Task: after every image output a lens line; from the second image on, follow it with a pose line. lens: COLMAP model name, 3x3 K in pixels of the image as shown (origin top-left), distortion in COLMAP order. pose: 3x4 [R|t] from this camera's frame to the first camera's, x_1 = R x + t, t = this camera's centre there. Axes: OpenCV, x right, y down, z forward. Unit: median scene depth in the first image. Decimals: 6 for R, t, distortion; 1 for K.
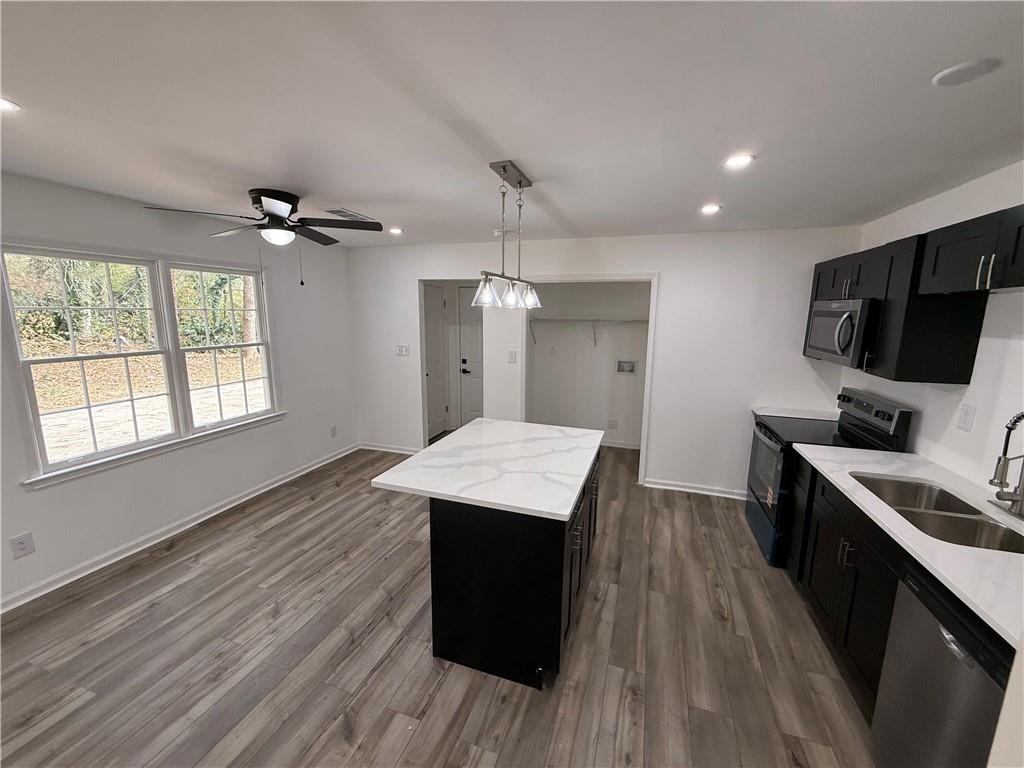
lens RADIAL K [[409.7, 0, 509.6], [0, 409.7, 381.6], [0, 0, 1]] dist [-0.006865, -0.000038]
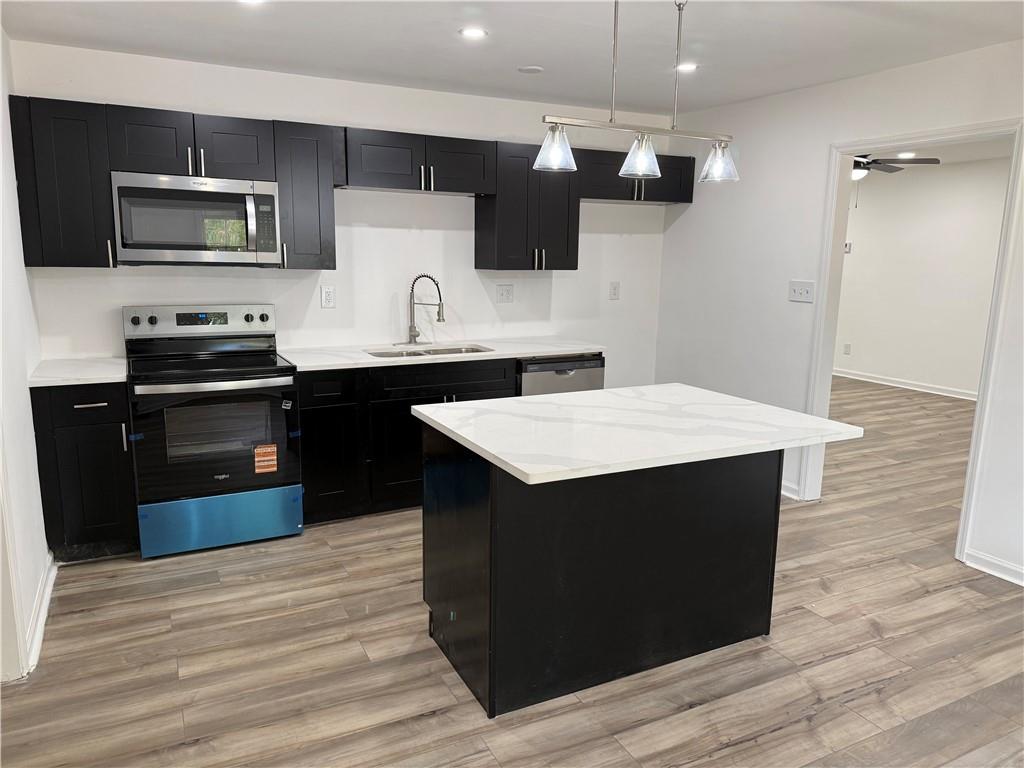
lens RADIAL K [[713.3, 0, 511.9], [0, 713.3, 386.6], [0, 0, 1]] dist [0.116009, -0.194171]
pose [[-0.720154, -0.144106, 0.678684, -0.537310], [0.096082, 0.948053, 0.303254, -0.188328], [-0.687129, 0.283599, -0.668898, 1.619292]]
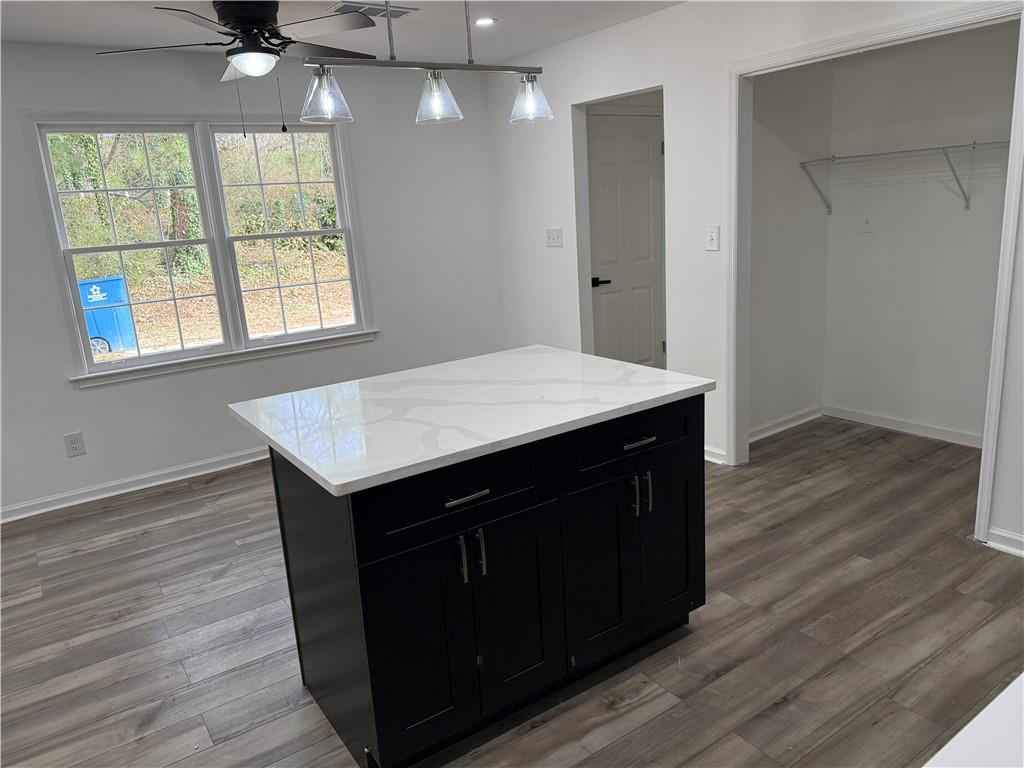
lens RADIAL K [[723.2, 0, 512.0], [0, 723.2, 384.0], [0, 0, 1]] dist [-0.006722, -0.008053]
pose [[0.802407, 0.082548, -0.591040, 0.548999], [-0.027611, 0.994462, 0.101408, 0.052518], [0.596138, -0.065051, 0.800243, 0.230934]]
